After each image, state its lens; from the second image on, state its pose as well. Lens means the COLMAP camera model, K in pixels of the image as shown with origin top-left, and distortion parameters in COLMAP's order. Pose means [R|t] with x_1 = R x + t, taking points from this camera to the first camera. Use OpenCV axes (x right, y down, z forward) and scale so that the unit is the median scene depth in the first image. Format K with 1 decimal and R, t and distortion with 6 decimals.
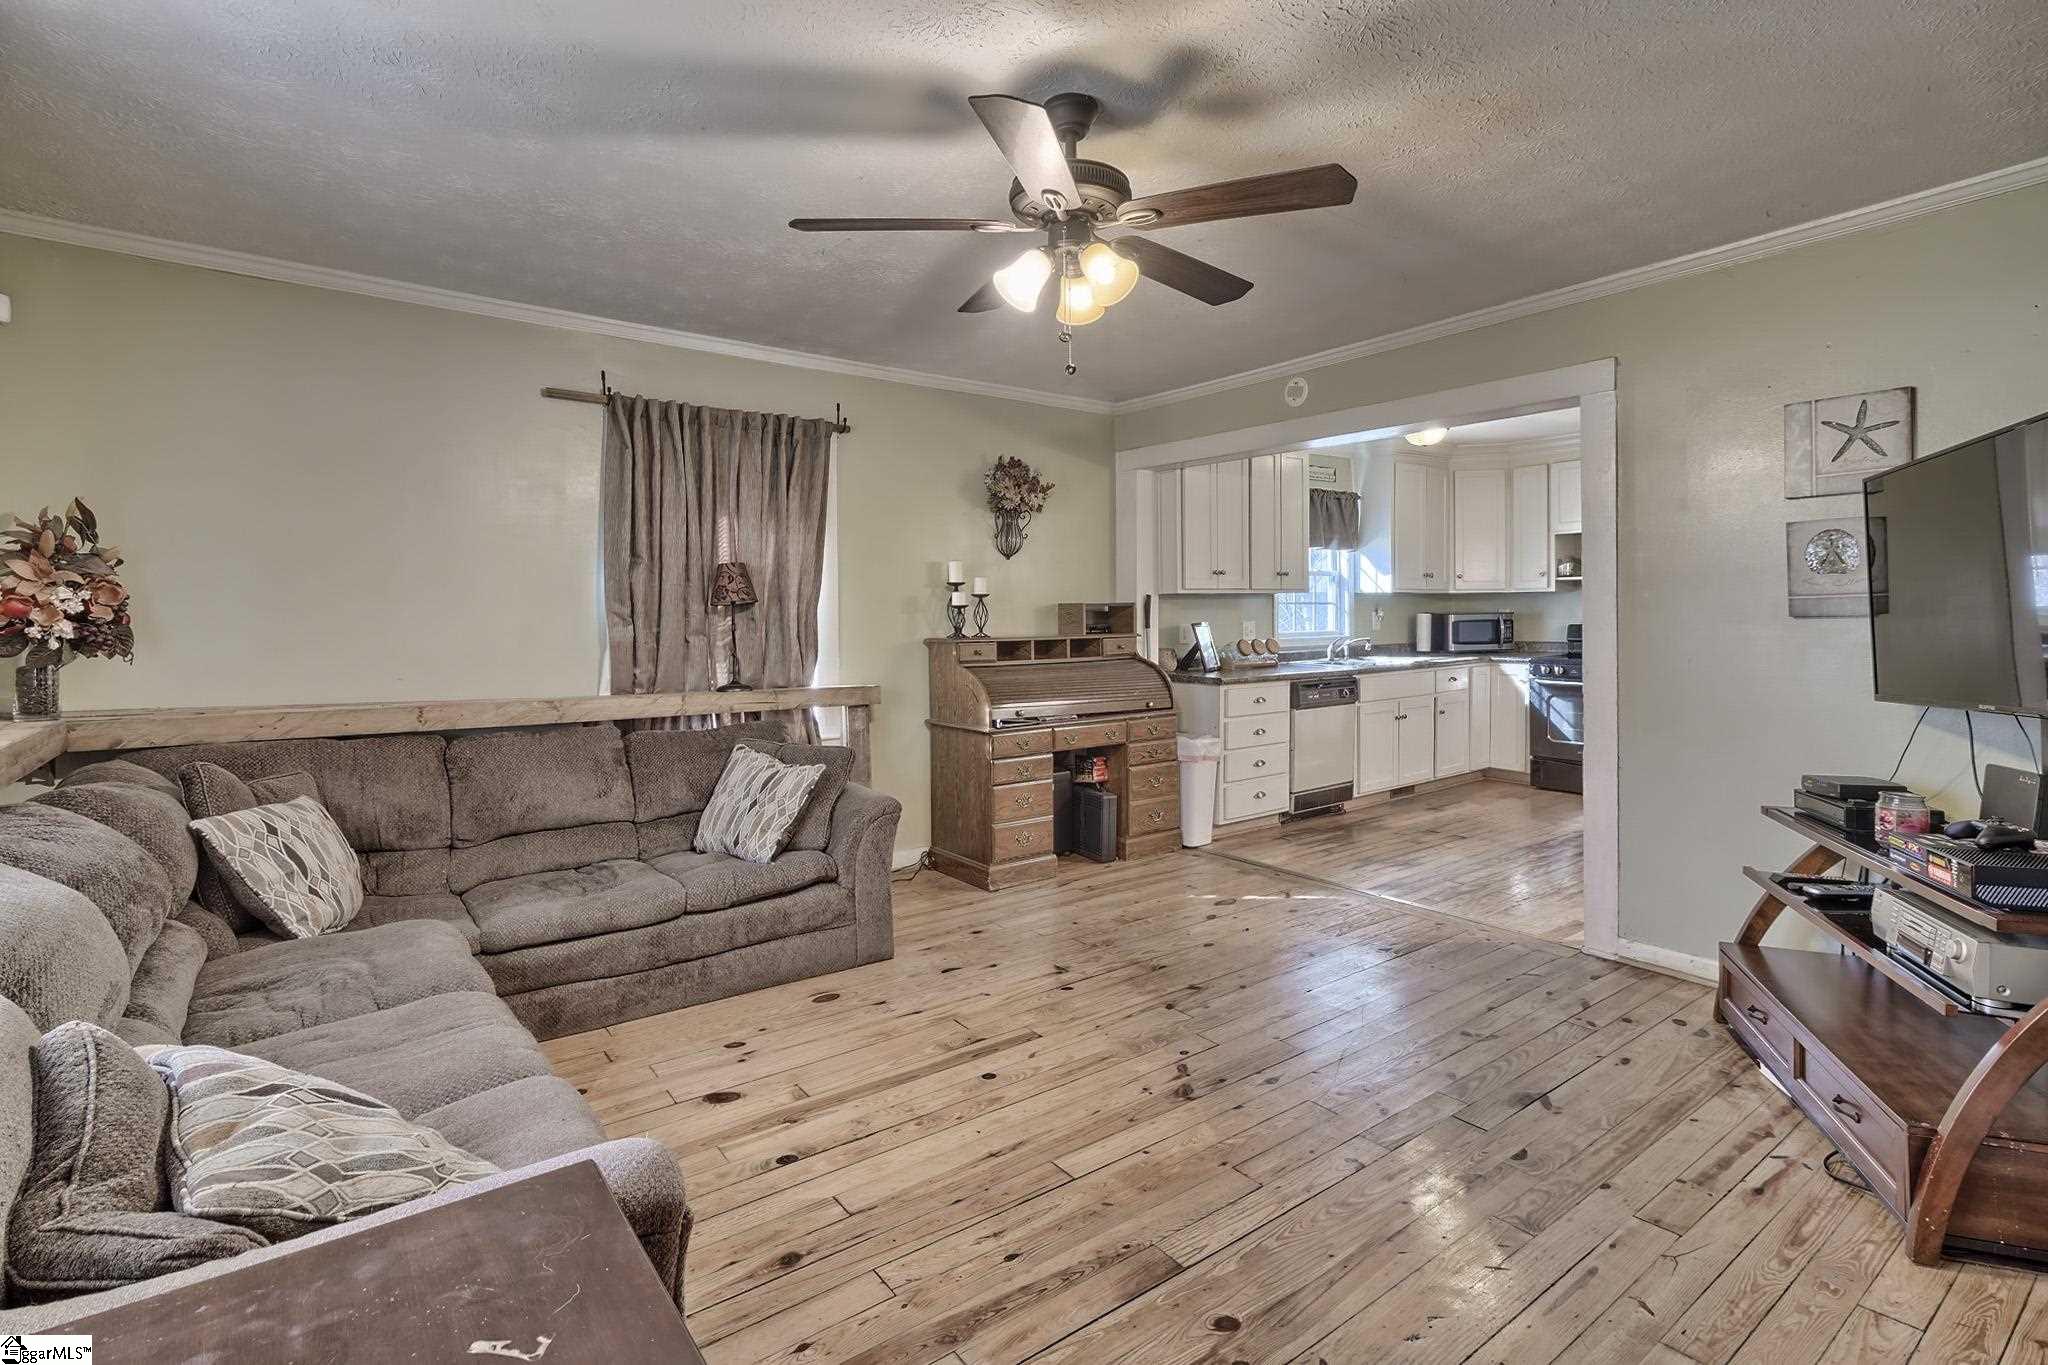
lens RADIAL K [[961.9, 0, 1016.1], [0, 961.9, 615.1], [0, 0, 1]] dist [0.000980, -0.000043]
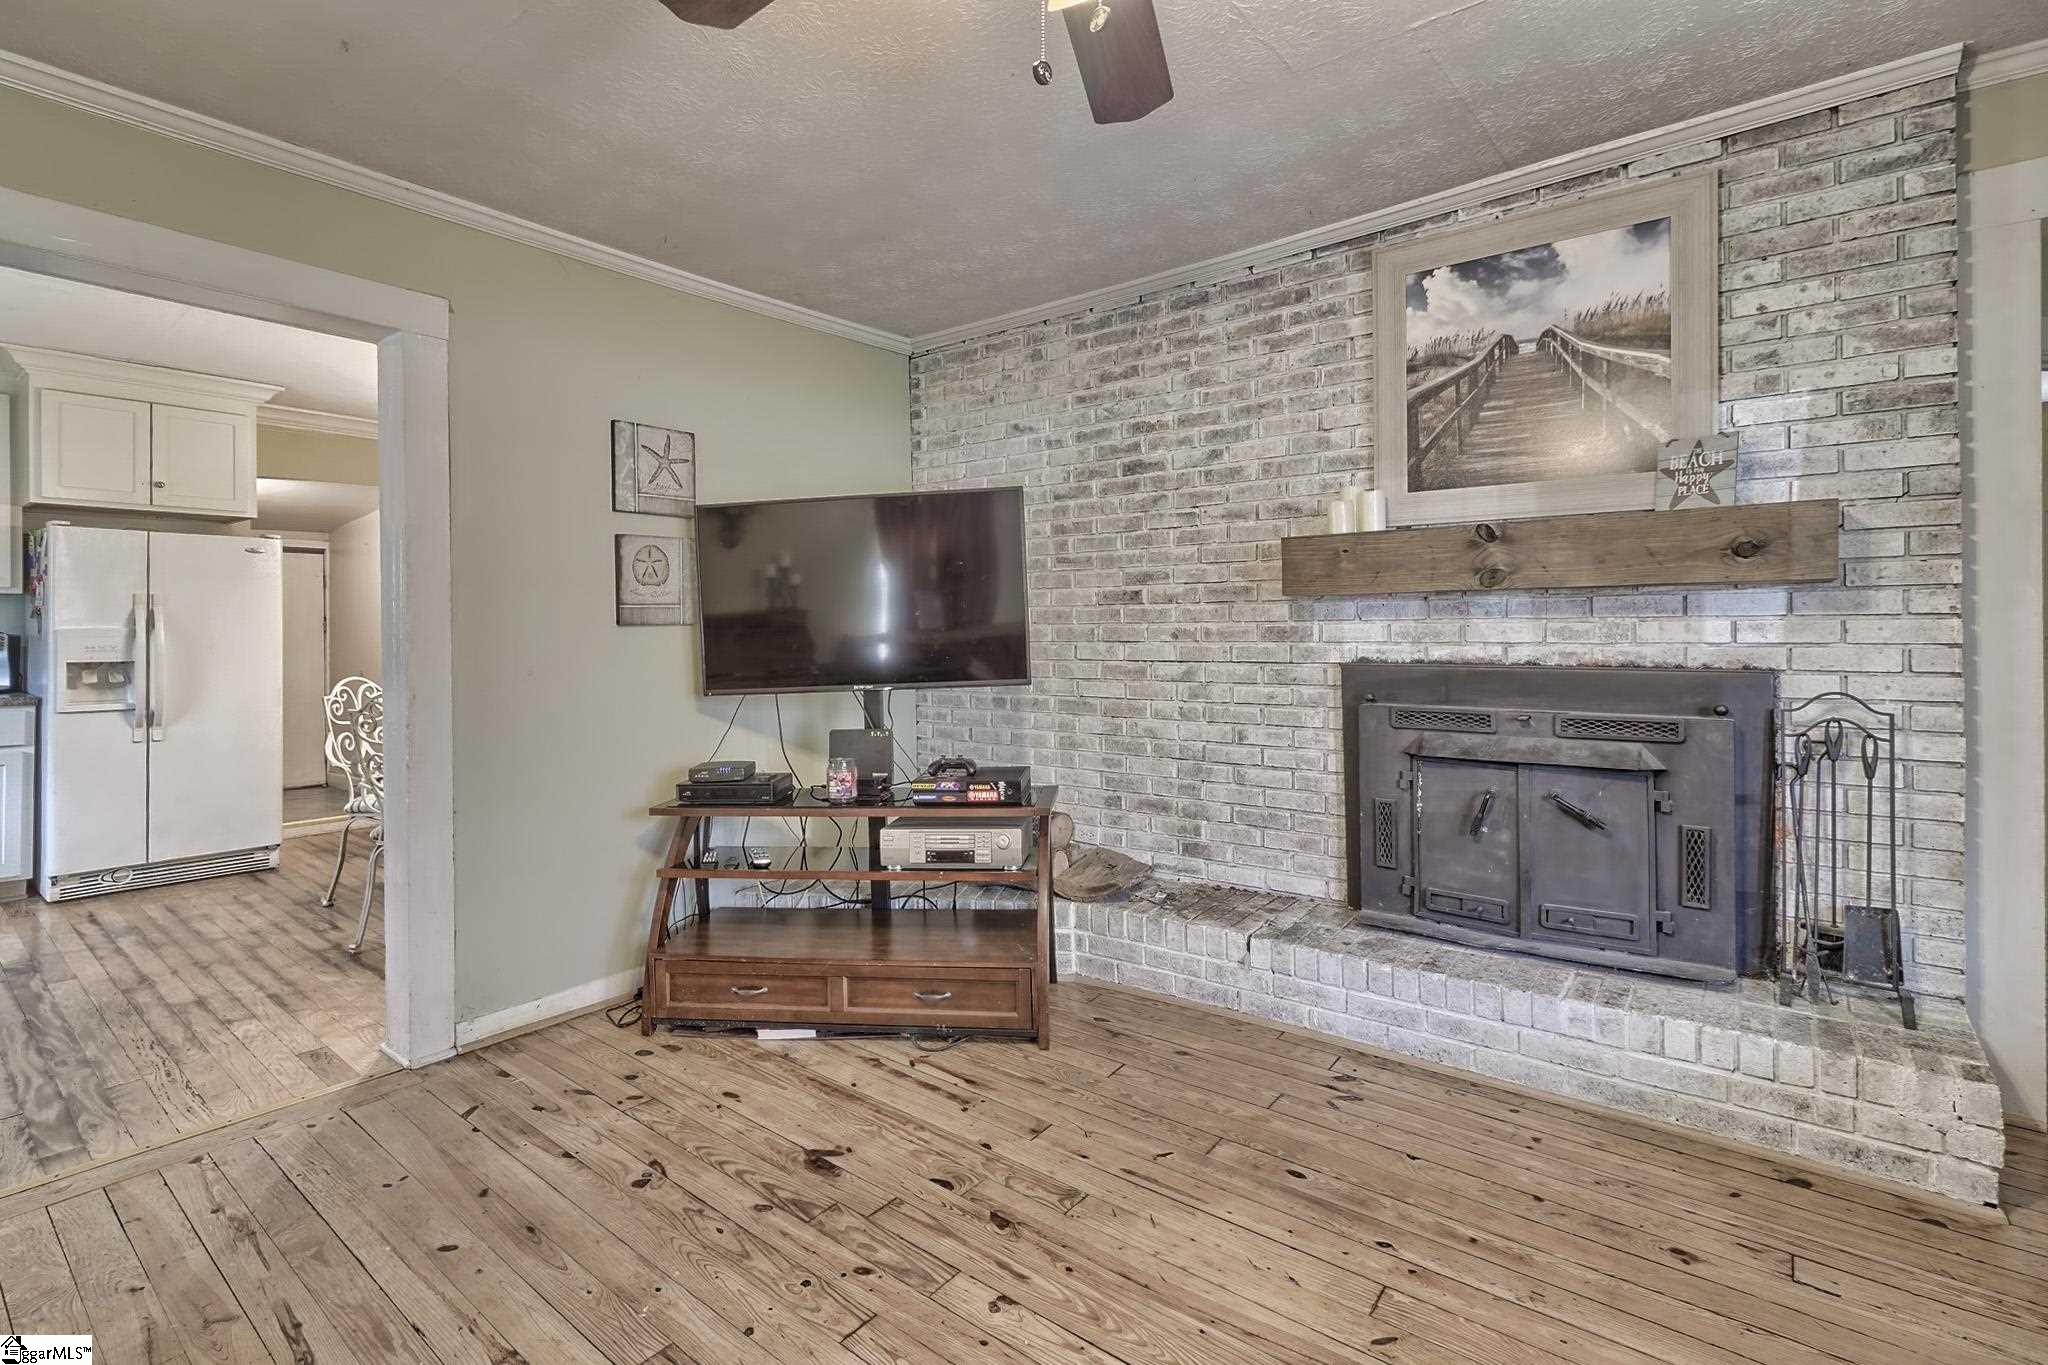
lens RADIAL K [[952.6, 0, 1001.4], [0, 952.6, 633.5], [0, 0, 1]] dist [0.000642, -0.000293]
pose [[-0.250926, 0.004556, 0.967996, -0.239769], [0.006787, 0.999973, -0.002947, 0.013544], [-0.967983, 0.005830, -0.250950, 0.703708]]
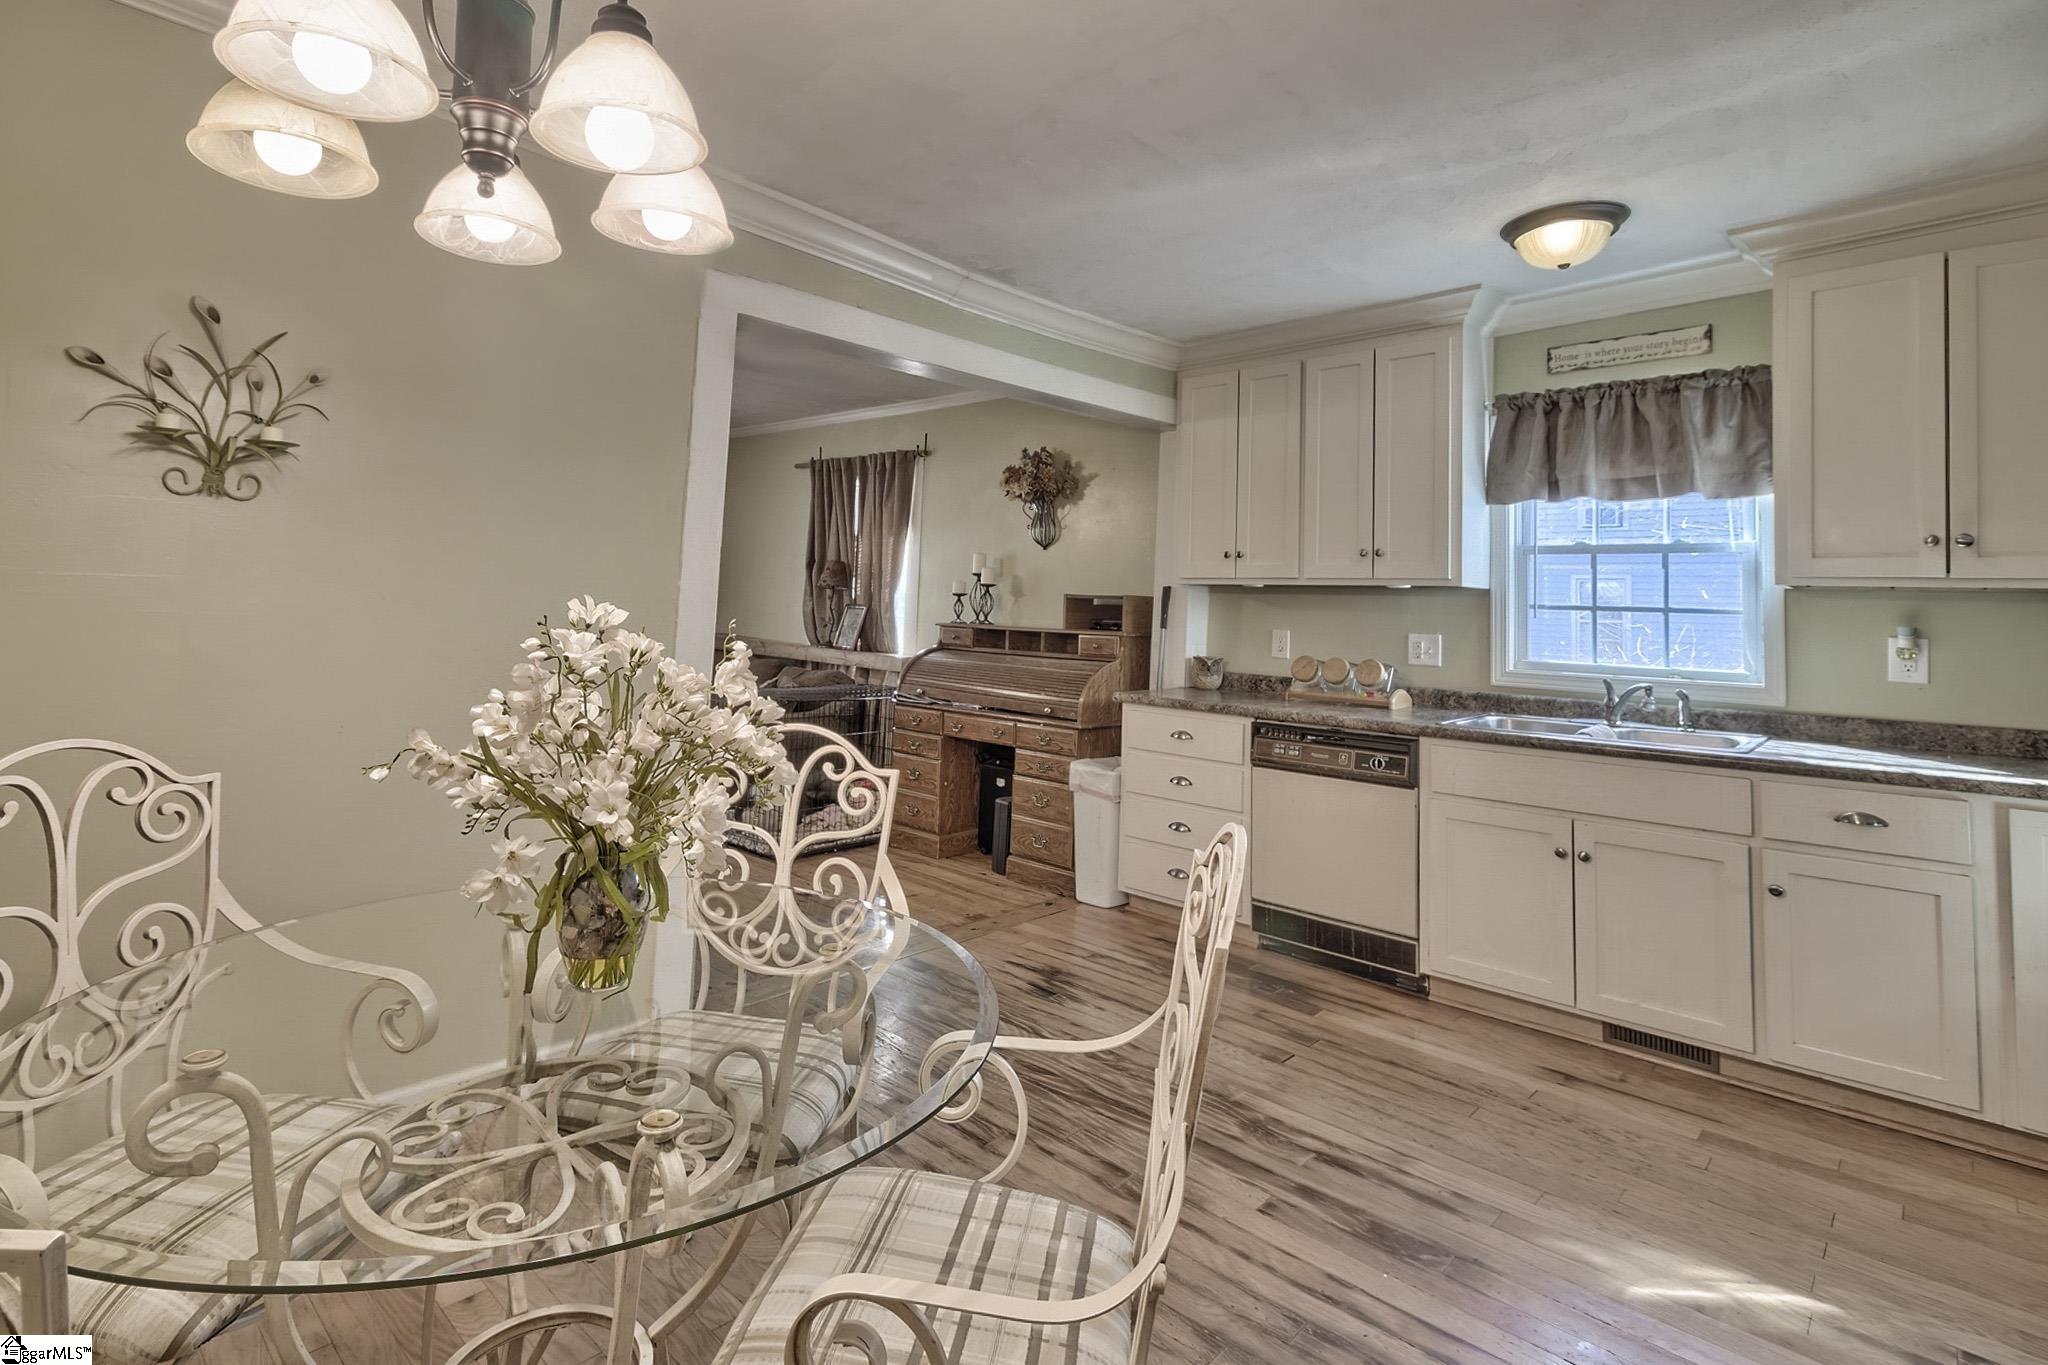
lens RADIAL K [[1004.9, 0, 964.5], [0, 1004.9, 553.3], [0, 0, 1]] dist [-0.000474, -0.000240]
pose [[0.157742, -0.037848, -0.986755, 1.376984], [-0.041833, 0.998112, -0.044971, -0.006138], [0.986594, 0.048372, 0.155861, 1.048882]]
